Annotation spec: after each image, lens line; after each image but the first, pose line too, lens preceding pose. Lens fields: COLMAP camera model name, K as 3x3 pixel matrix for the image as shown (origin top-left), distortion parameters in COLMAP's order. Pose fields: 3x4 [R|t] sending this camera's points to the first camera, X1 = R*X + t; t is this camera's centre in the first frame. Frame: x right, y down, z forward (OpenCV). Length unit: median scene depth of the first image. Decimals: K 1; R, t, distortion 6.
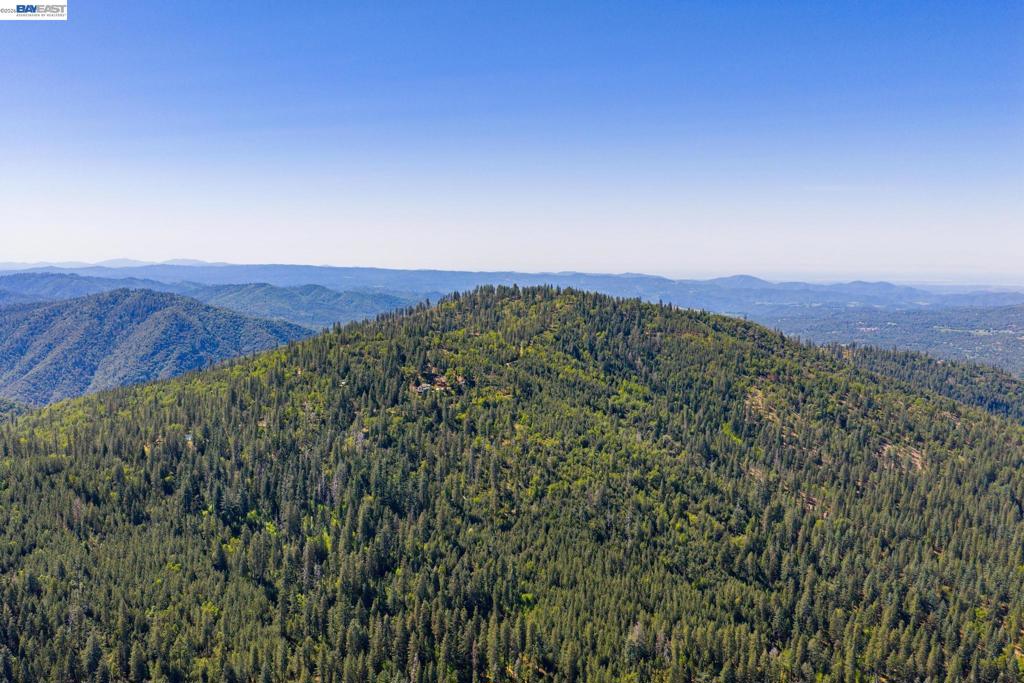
lens RADIAL K [[827.9, 0, 512.0], [0, 827.9, 341.5], [0, 0, 1]] dist [0.004633, -0.016004]
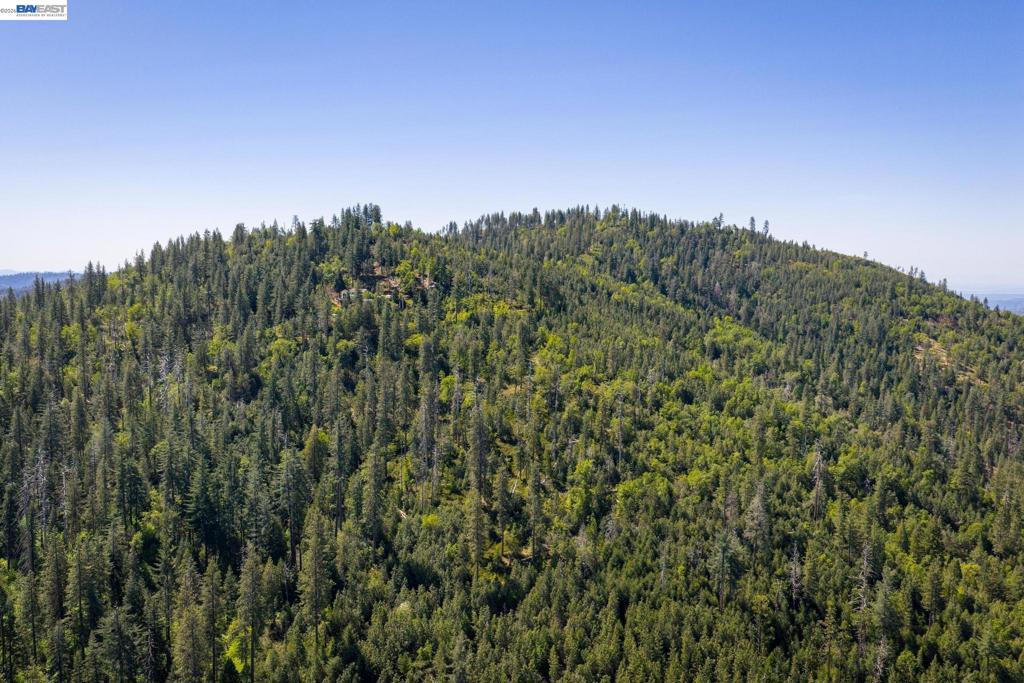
lens RADIAL K [[827.9, 0, 512.0], [0, 827.9, 341.5], [0, 0, 1]] dist [0.004633, -0.016004]
pose [[0.999684, 0.002375, -0.025025, 0.004130], [-0.002736, 0.999892, -0.014410, 0.106403], [0.024988, 0.014474, 0.999583, 0.576887]]
